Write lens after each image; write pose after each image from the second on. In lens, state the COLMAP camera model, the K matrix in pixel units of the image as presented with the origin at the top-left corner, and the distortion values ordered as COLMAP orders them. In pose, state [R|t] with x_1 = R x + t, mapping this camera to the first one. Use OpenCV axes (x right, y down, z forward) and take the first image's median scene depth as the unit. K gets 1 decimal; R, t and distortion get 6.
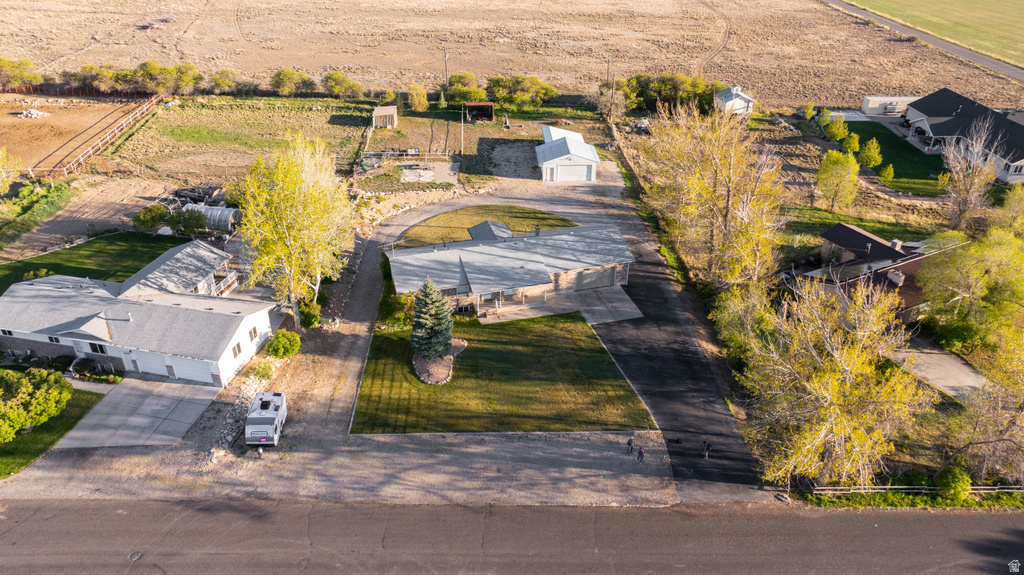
lens RADIAL K [[720.1, 0, 518.1], [0, 720.1, 280.1], [0, 0, 1]] dist [-0.021669, 0.001058]
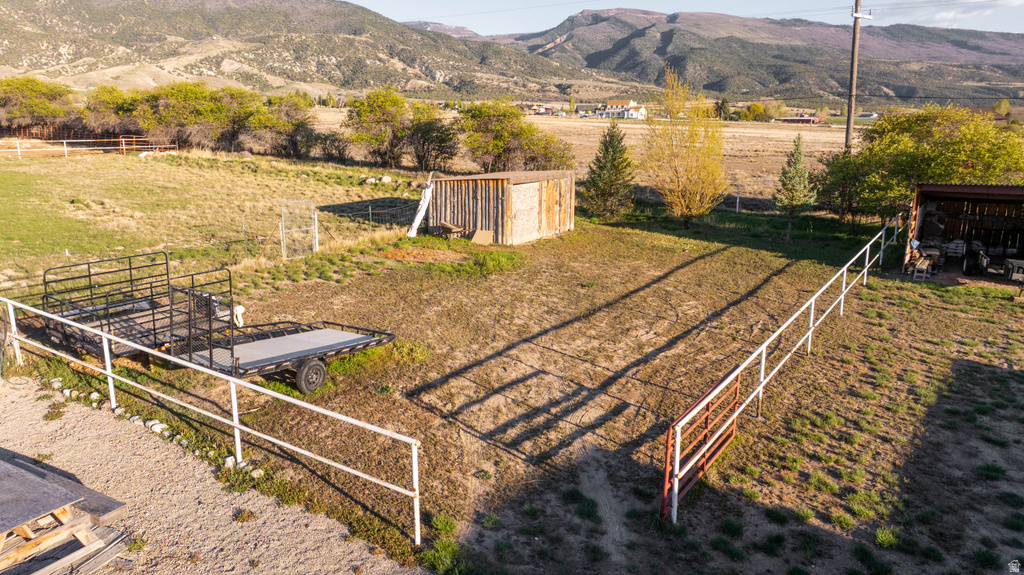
lens RADIAL K [[720.1, 0, 518.1], [0, 720.1, 280.1], [0, 0, 1]] dist [-0.021669, 0.001058]
pose [[0.799021, 0.122672, -0.588657, -0.044931], [-0.294252, 0.933512, -0.204869, -0.163756], [0.524387, 0.336908, 0.781992, 0.859618]]
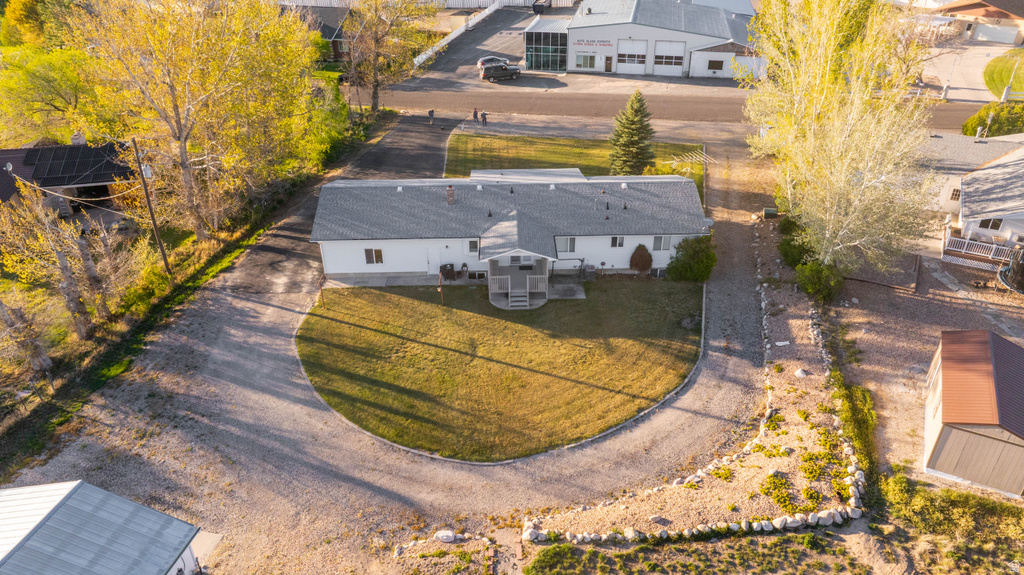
lens RADIAL K [[720.1, 0, 518.1], [0, 720.1, 280.1], [0, 0, 1]] dist [-0.021669, 0.001058]
pose [[-0.966854, -0.132821, 0.218064, -0.109755], [0.126298, 0.493463, 0.860548, -0.355883], [-0.221905, 0.859566, -0.460332, 0.876083]]
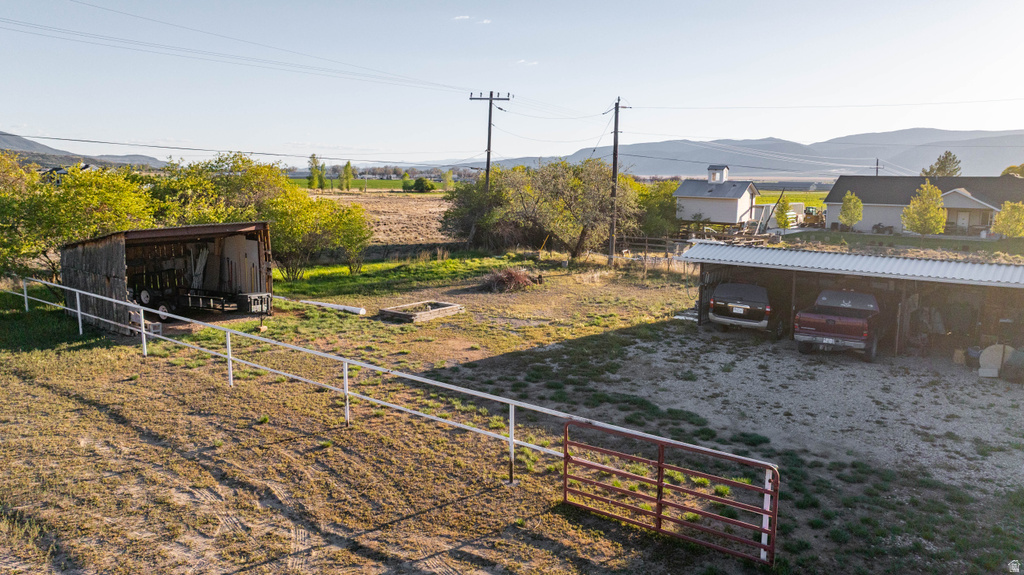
lens RADIAL K [[720.1, 0, 518.1], [0, 720.1, 280.1], [0, 0, 1]] dist [-0.021669, 0.001058]
pose [[0.654947, -0.111944, 0.747337, -0.138585], [0.371209, 0.909080, -0.189147, -0.181851], [-0.658215, 0.401300, 0.636954, 0.893154]]
